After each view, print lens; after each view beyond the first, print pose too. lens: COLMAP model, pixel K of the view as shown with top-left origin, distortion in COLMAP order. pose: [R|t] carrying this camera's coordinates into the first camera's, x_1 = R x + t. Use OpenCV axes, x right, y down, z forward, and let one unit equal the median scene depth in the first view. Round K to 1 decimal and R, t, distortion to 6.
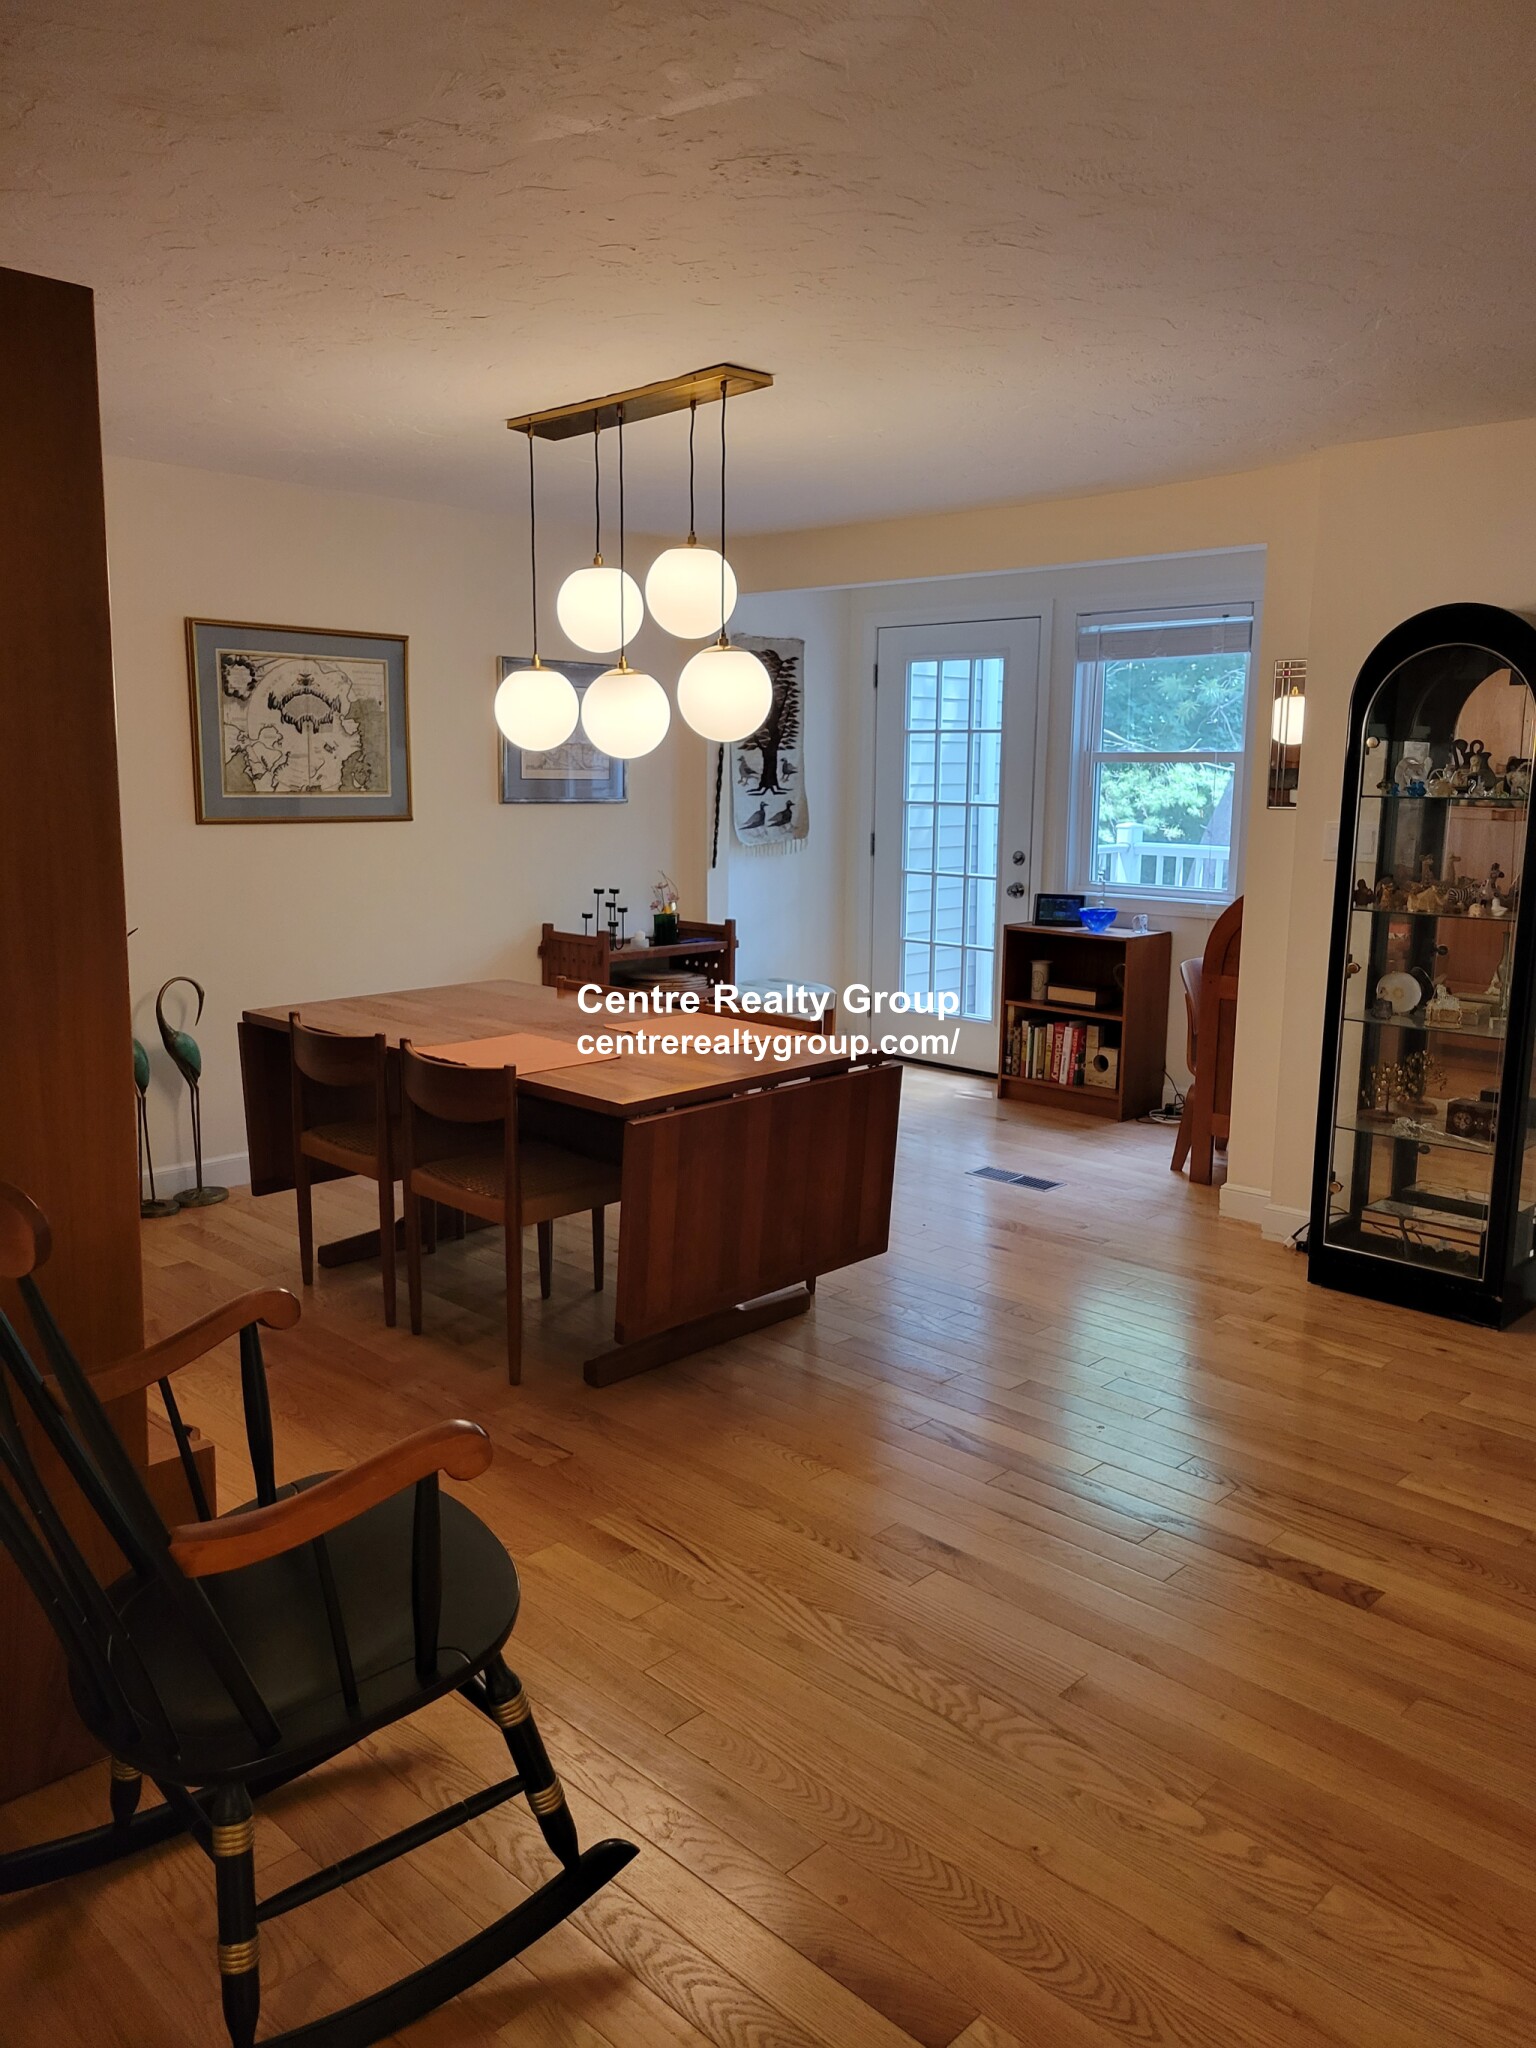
lens RADIAL K [[1569.8, 0, 766.8], [0, 1569.8, 1013.4], [0, 0, 1]] dist [0.060850, -0.033580]
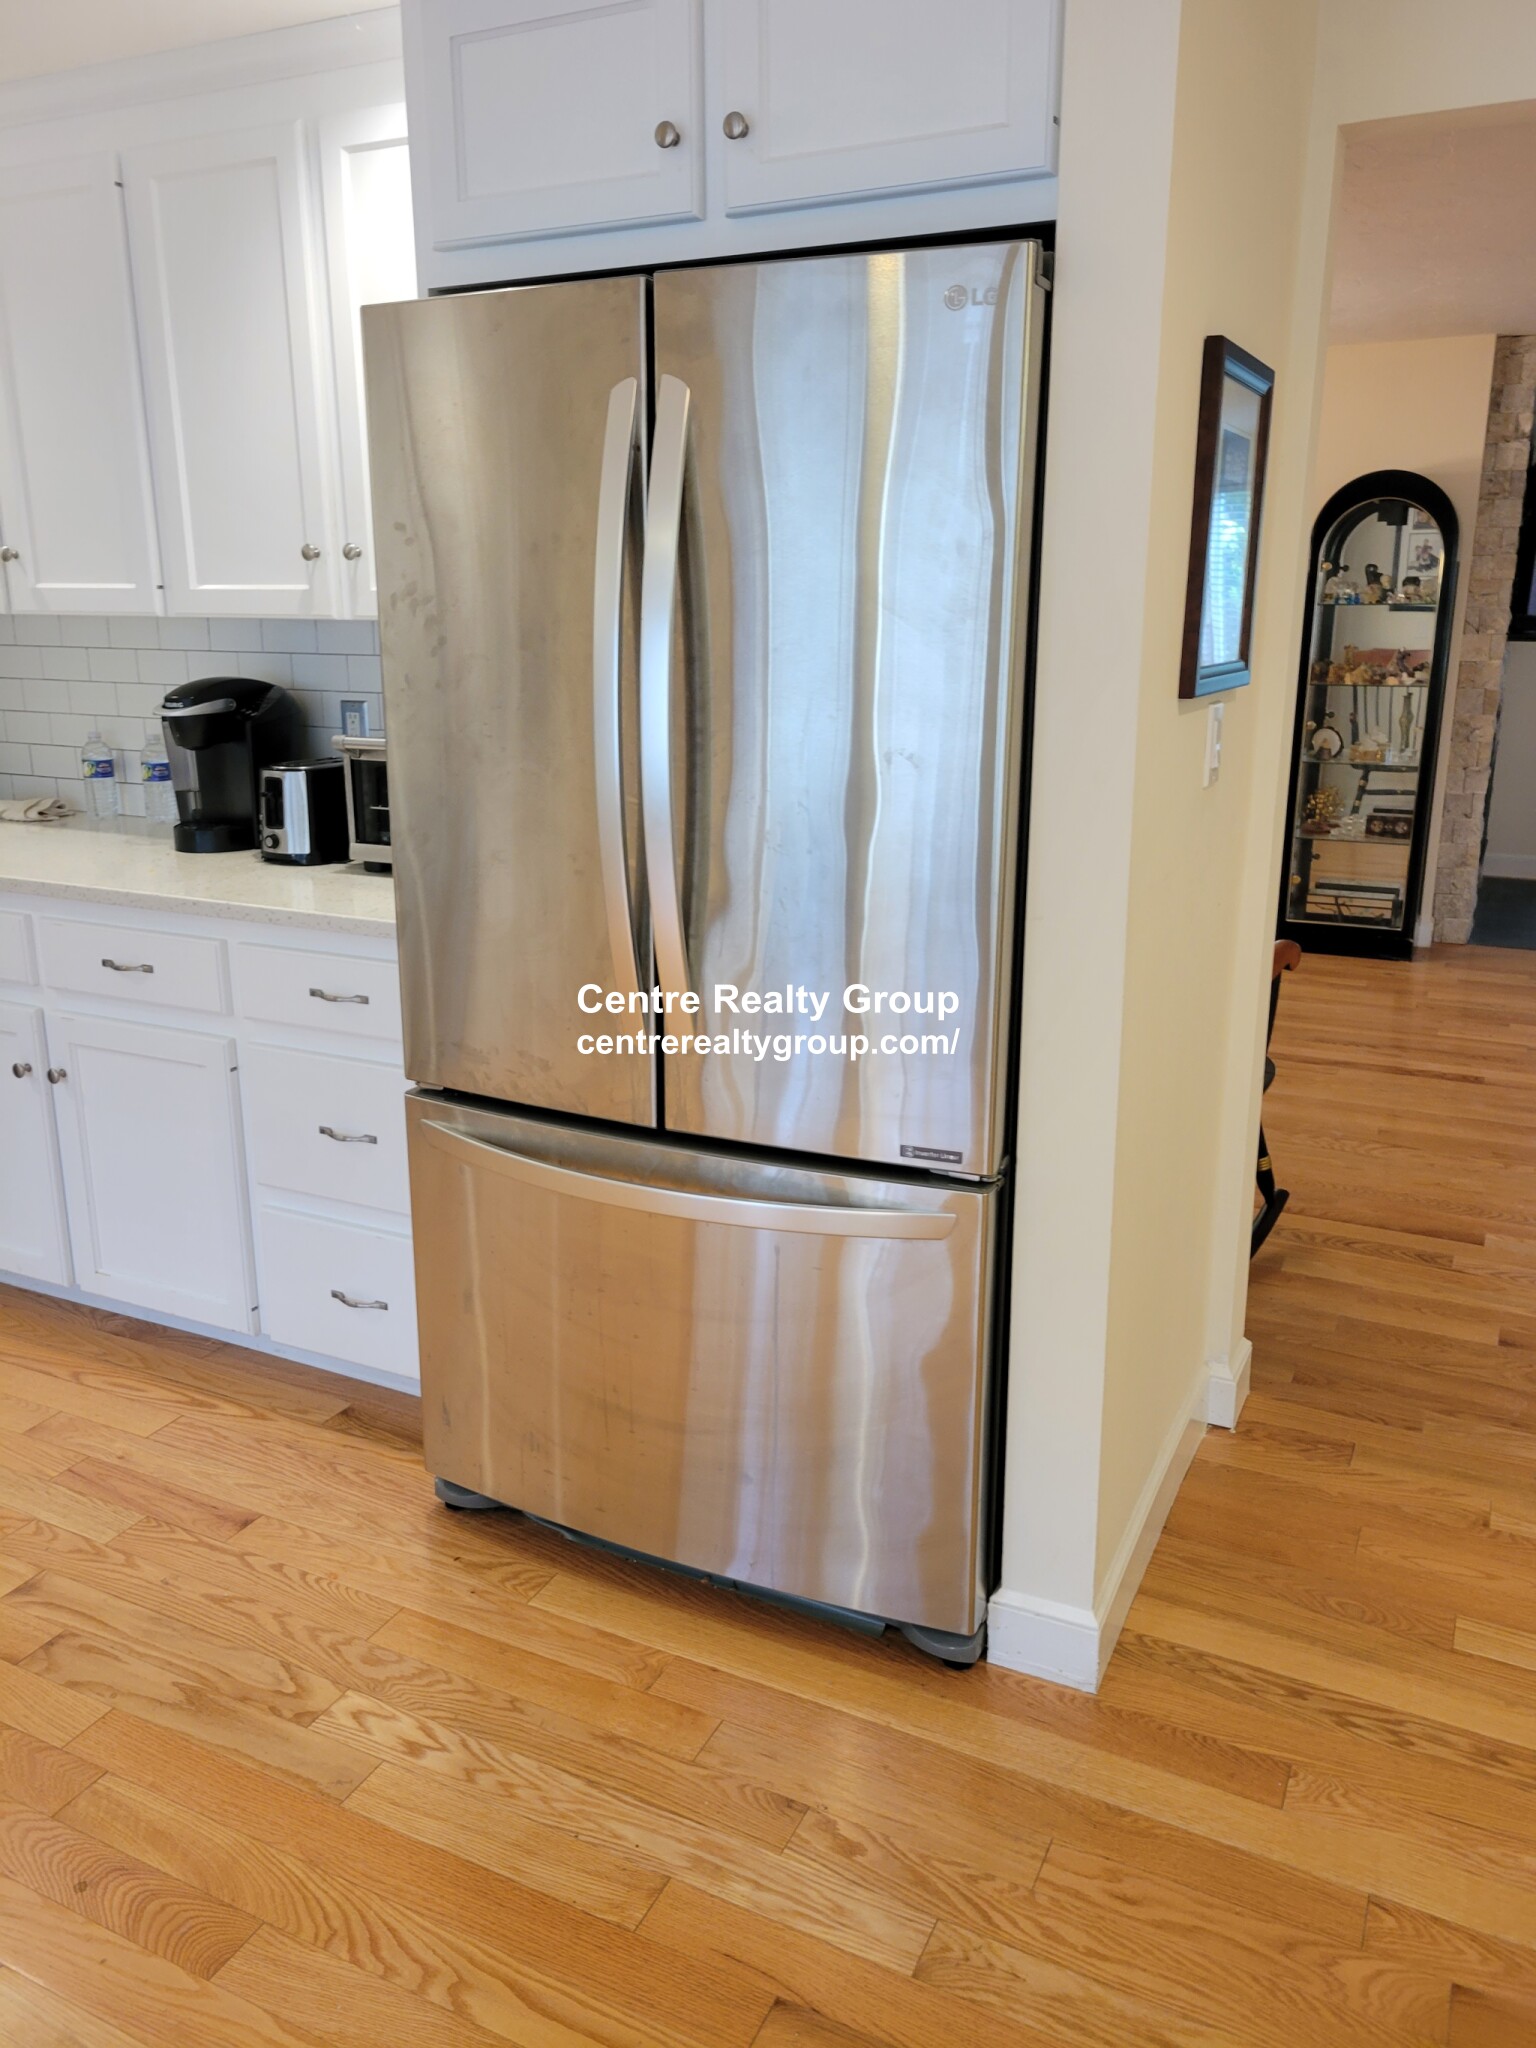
lens RADIAL K [[1532.6, 0, 771.3], [0, 1532.6, 987.0], [0, 0, 1]] dist [0.050527, -0.041643]
pose [[0.954682, -0.086013, 0.284929, -0.748790], [0.060102, 0.993322, 0.098484, 0.057644], [-0.291497, -0.076896, 0.953476, -0.318008]]
